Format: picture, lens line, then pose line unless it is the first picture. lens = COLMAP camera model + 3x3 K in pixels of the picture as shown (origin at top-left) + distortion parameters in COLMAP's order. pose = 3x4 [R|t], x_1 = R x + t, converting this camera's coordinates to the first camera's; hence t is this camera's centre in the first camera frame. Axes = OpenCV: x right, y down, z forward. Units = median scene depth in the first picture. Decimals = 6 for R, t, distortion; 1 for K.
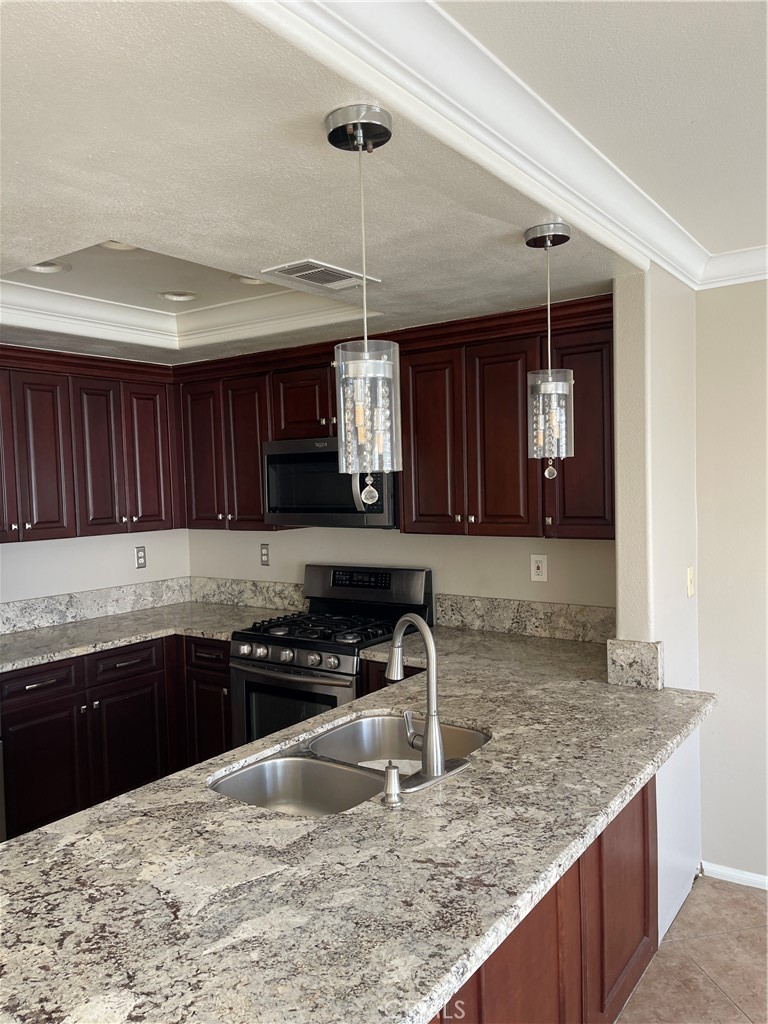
lens RADIAL K [[766.9, 0, 387.3], [0, 766.9, 519.1], [0, 0, 1]] dist [0.083022, -0.107939]
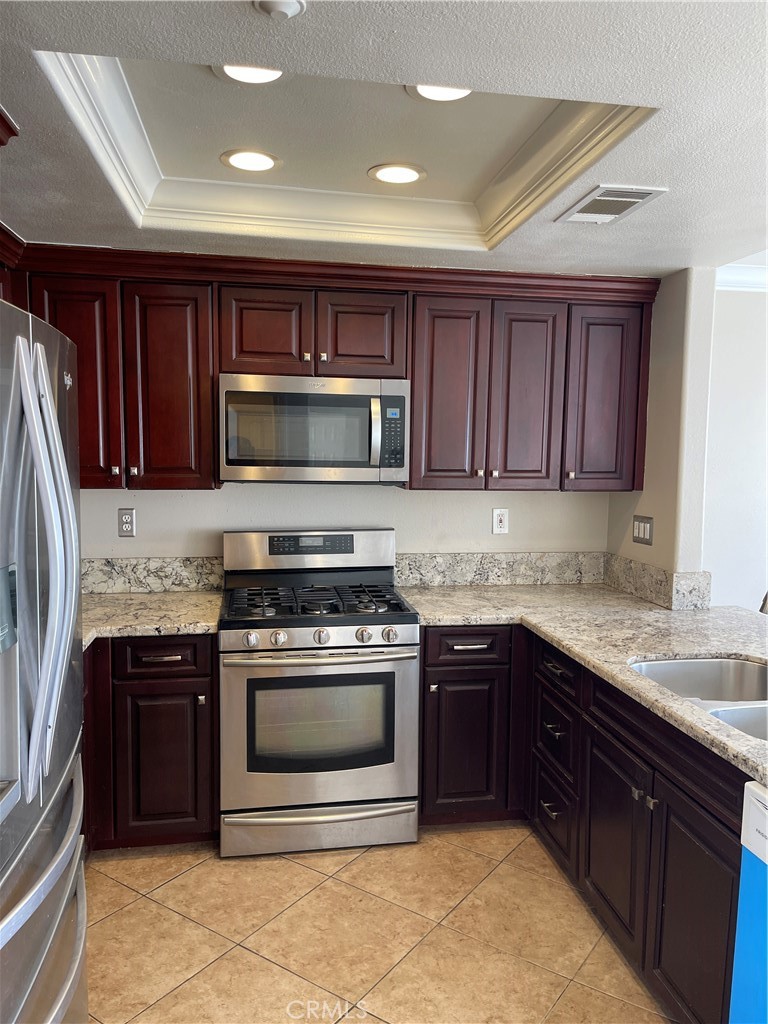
lens RADIAL K [[766.9, 0, 387.3], [0, 766.9, 519.1], [0, 0, 1]] dist [0.083022, -0.107939]
pose [[0.701766, -0.033893, 0.711601, -0.659236], [0.004488, 0.999058, 0.043158, 0.014415], [-0.712394, -0.027093, 0.701257, 0.364231]]
